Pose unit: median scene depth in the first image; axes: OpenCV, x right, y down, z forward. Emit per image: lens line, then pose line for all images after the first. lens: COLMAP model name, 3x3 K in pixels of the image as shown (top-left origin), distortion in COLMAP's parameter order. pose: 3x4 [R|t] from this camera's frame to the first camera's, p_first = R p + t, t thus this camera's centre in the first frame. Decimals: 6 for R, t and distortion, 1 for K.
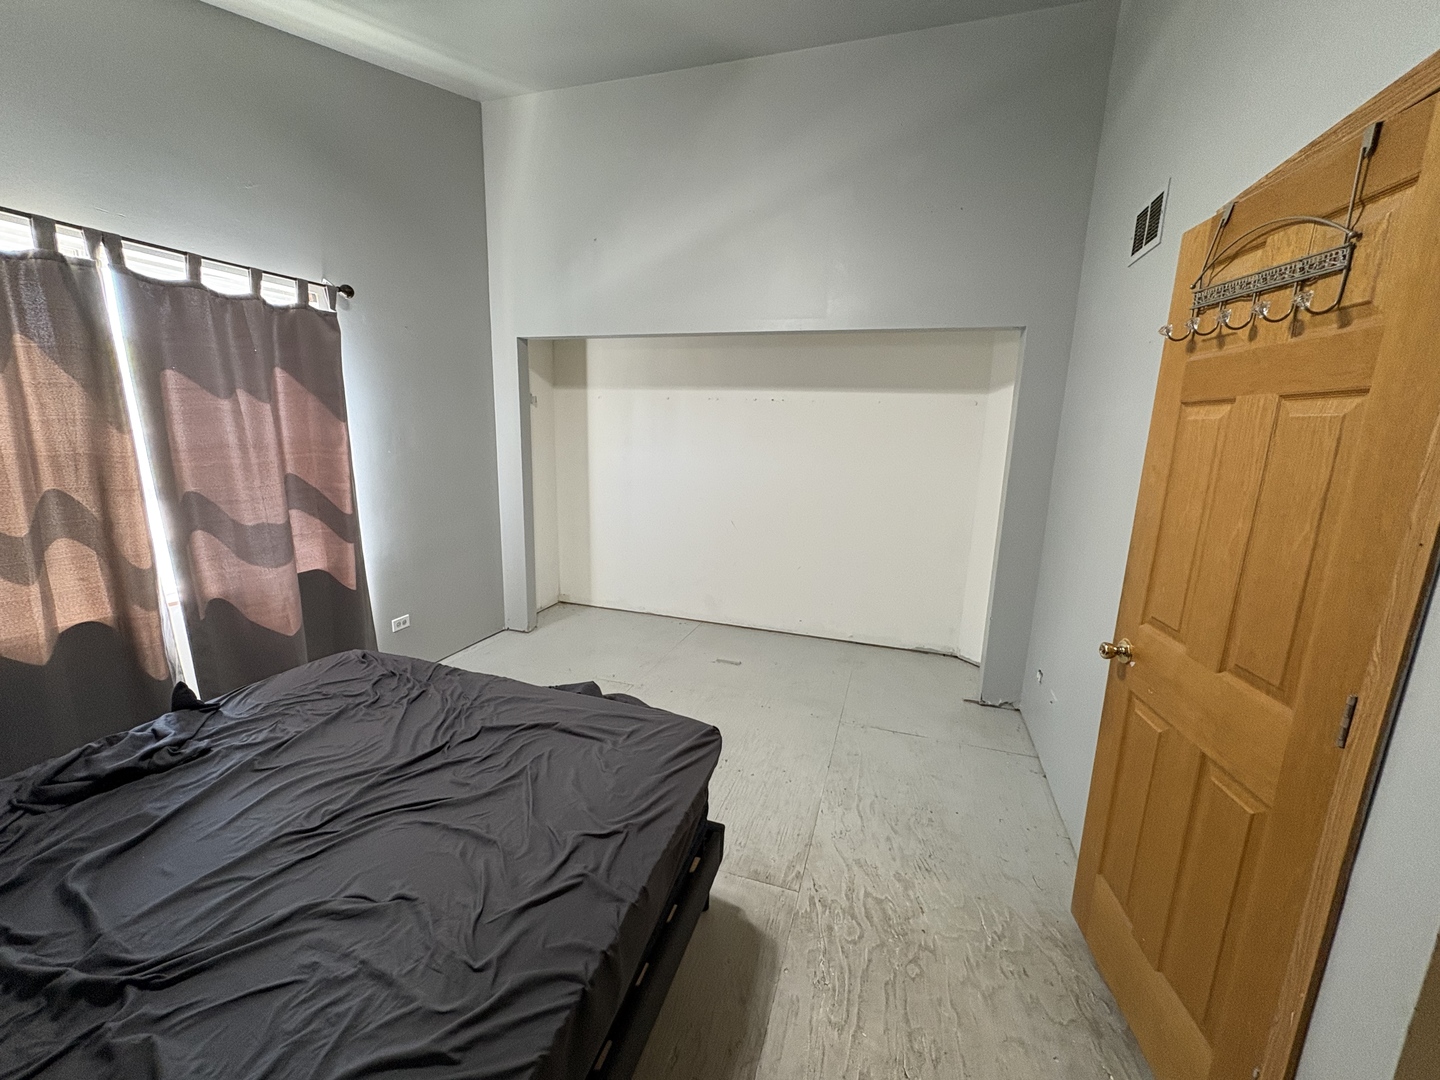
lens RADIAL K [[573.7, 0, 718.0], [0, 573.7, 539.0], [0, 0, 1]] dist [-0.001924, 0.000472]
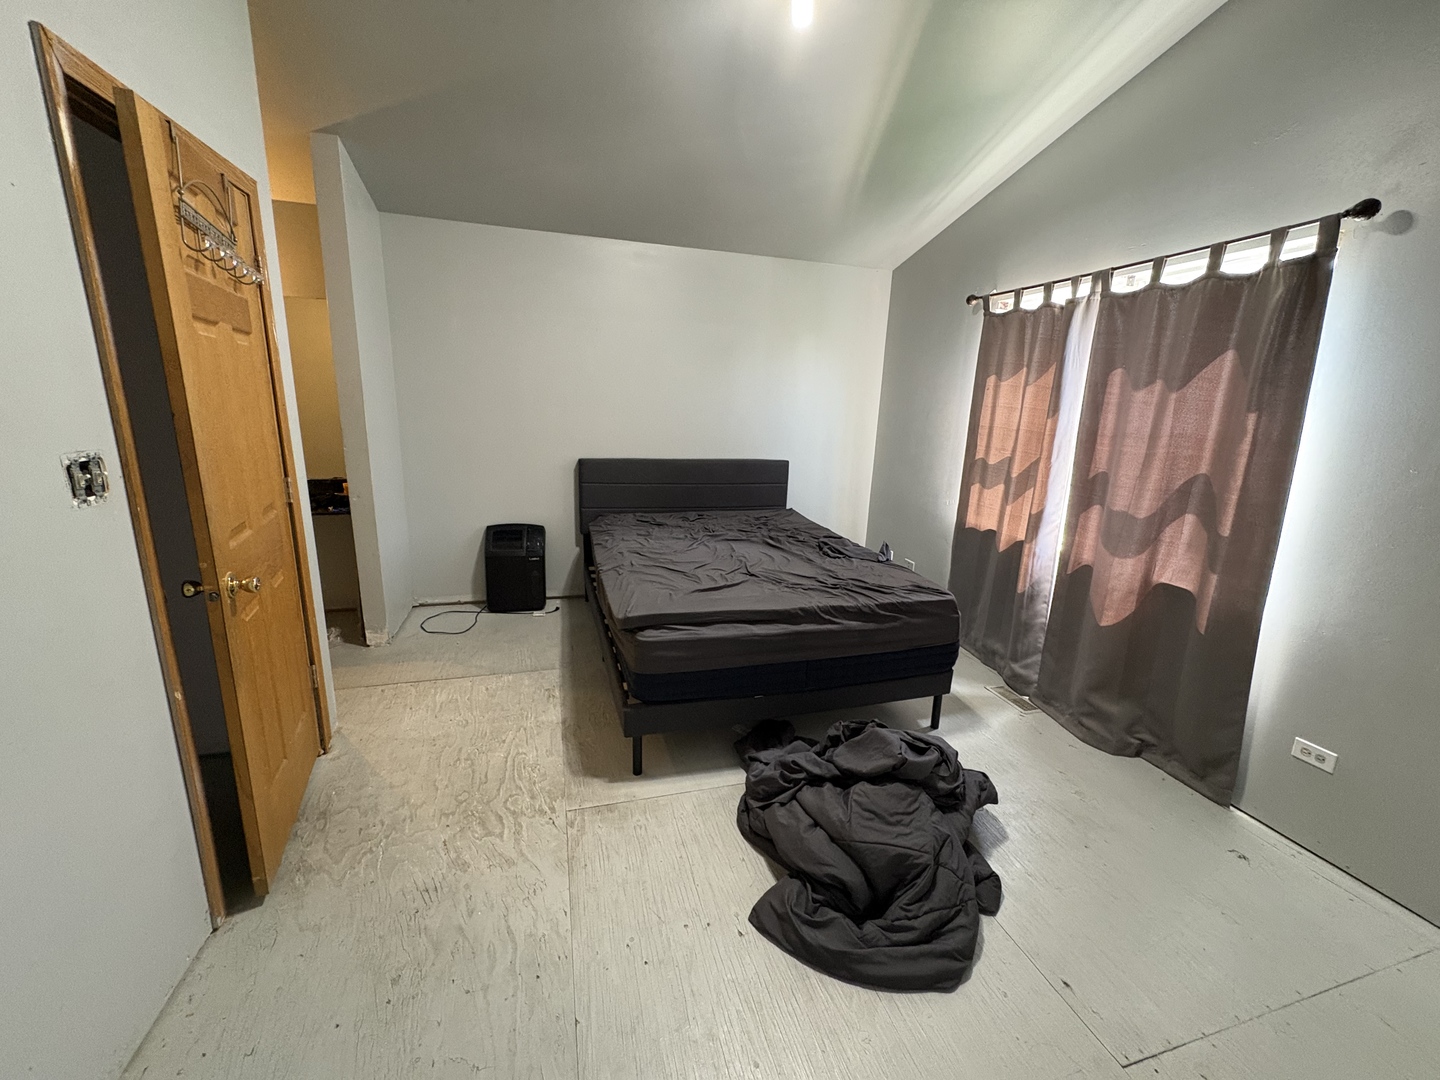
lens RADIAL K [[573.7, 0, 718.0], [0, 573.7, 539.0], [0, 0, 1]] dist [-0.001924, 0.000472]
pose [[-0.823030, 0.071045, -0.563537, 0.452423], [-0.169699, 0.916075, 0.363330, -0.277474], [0.542055, 0.394663, -0.741901, 1.660809]]
